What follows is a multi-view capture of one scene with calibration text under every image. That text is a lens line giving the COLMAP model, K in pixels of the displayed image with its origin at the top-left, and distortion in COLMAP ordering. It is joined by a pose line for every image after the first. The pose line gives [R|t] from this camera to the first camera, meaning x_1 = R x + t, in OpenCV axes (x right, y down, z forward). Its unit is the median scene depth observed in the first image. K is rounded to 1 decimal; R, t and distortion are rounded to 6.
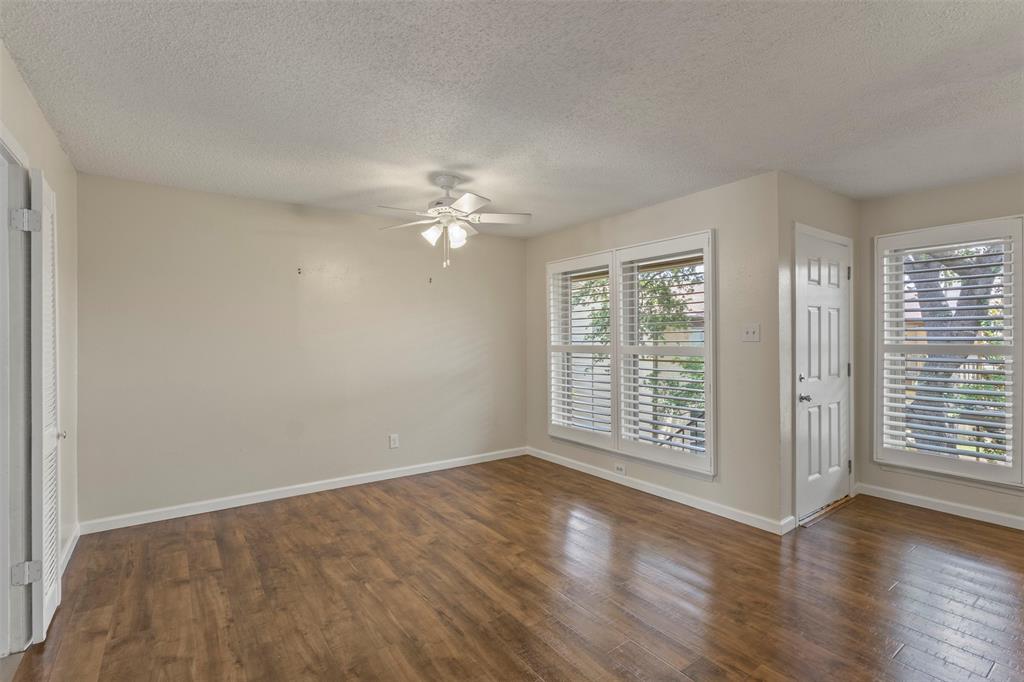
lens RADIAL K [[472.6, 0, 510.5], [0, 472.6, 340.1], [0, 0, 1]] dist [0.001733, 0.000564]
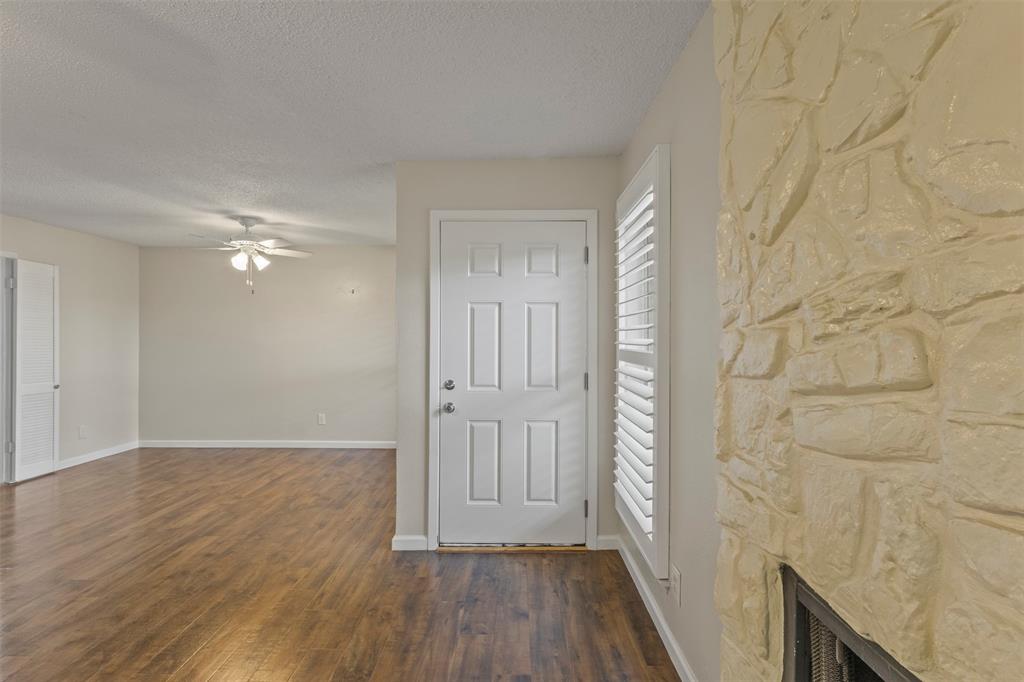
lens RADIAL K [[472.6, 0, 510.5], [0, 472.6, 340.1], [0, 0, 1]] dist [0.001733, 0.000564]
pose [[0.805841, 0.004046, -0.592118, 1.169804], [-0.004253, 0.999990, 0.001046, -0.005168], [0.592116, 0.001675, 0.805851, 0.340142]]
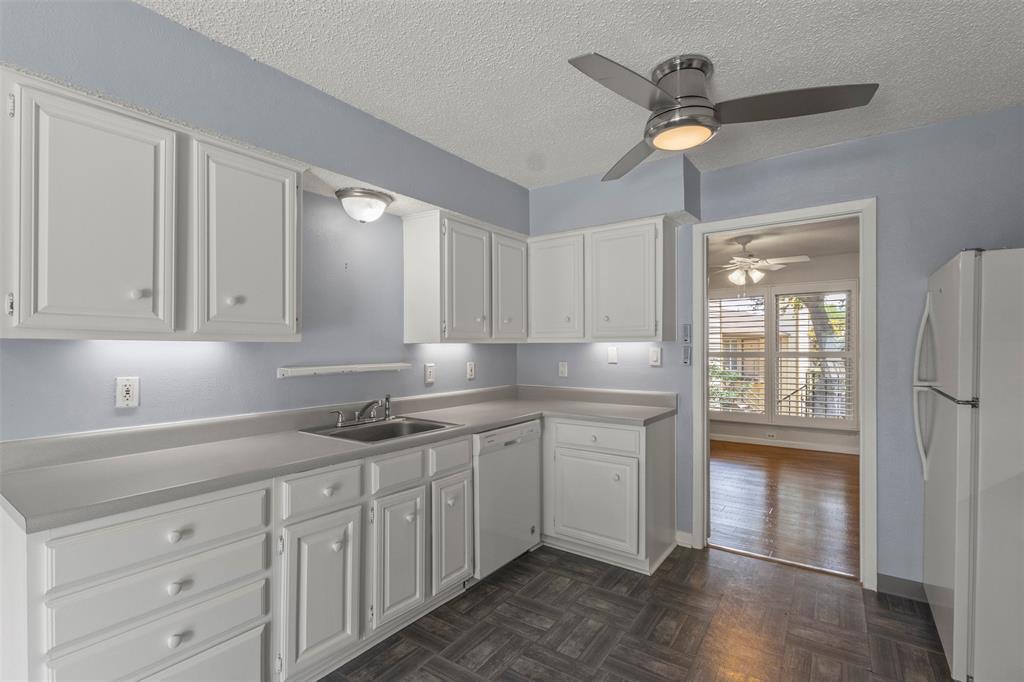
lens RADIAL K [[473.4, 0, 508.7], [0, 473.4, 345.7], [0, 0, 1]] dist [0.002134, 0.000036]
pose [[0.947724, -0.000118, 0.319091, -1.129226], [0.002897, 0.999962, -0.008234, 0.002397], [-0.319078, 0.008728, 0.947688, -0.137953]]
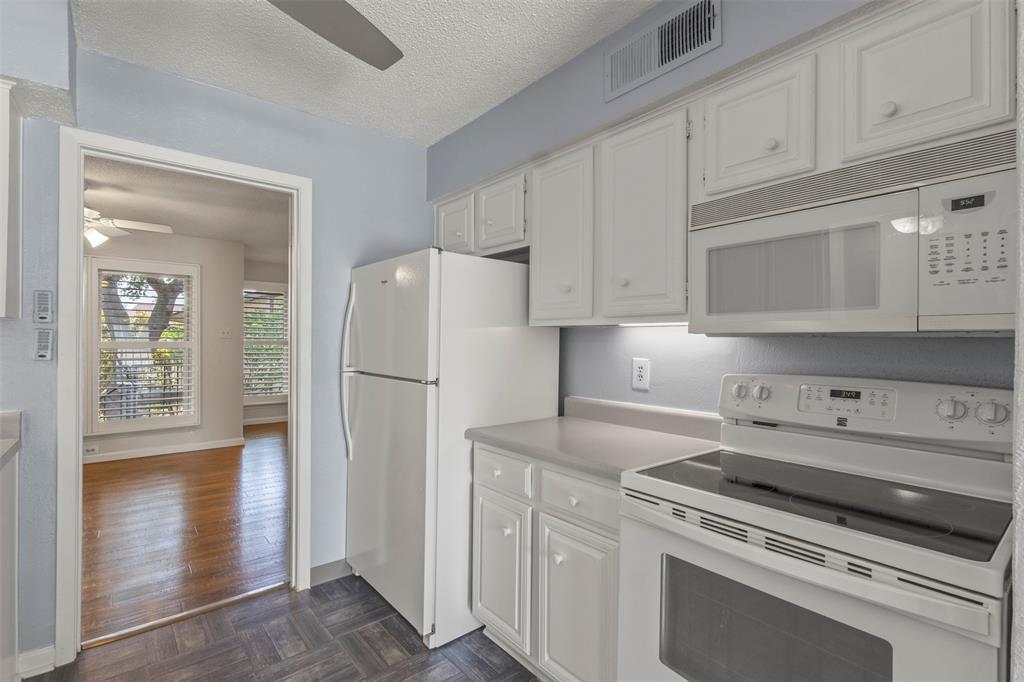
lens RADIAL K [[472.6, 0, 510.5], [0, 472.6, 340.1], [0, 0, 1]] dist [0.001733, 0.000564]
pose [[-0.063699, 0.003758, 0.997962, -1.081013], [-0.004171, 0.999983, -0.004032, 0.010534], [-0.997960, -0.004420, -0.063683, 0.114306]]
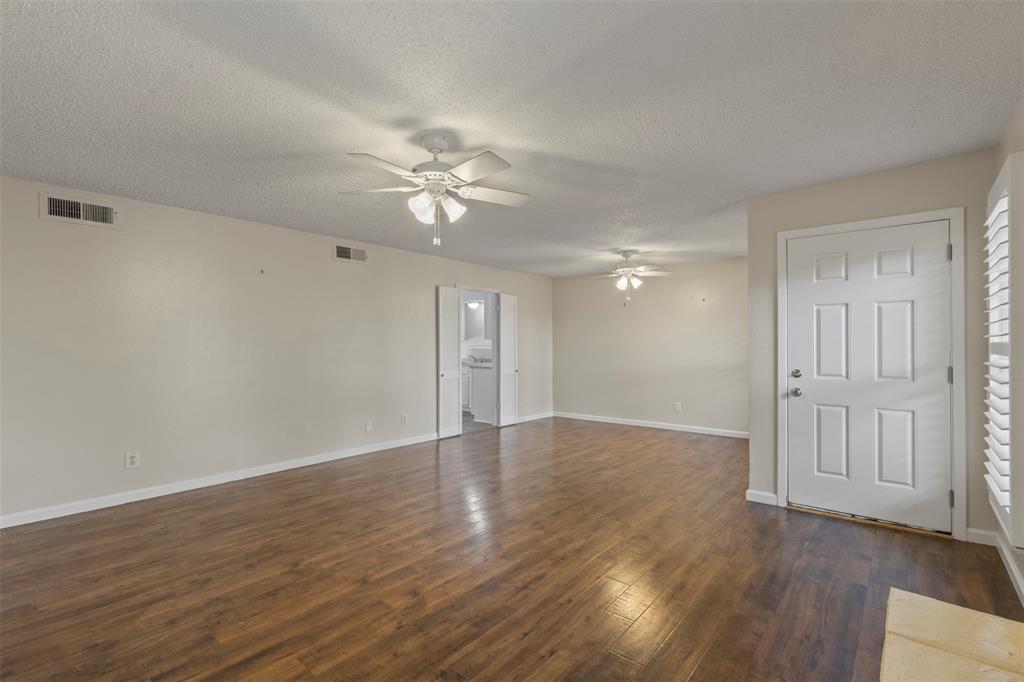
lens RADIAL K [[473.7, 0, 512.0], [0, 473.7, 341.0], [0, 0, 1]] dist [0.002370, 0.001378]
pose [[0.251871, -0.006921, -0.967736, 1.420639], [-0.001068, 0.999972, -0.007429, 0.013840], [0.967760, 0.002905, 0.251856, 0.101399]]
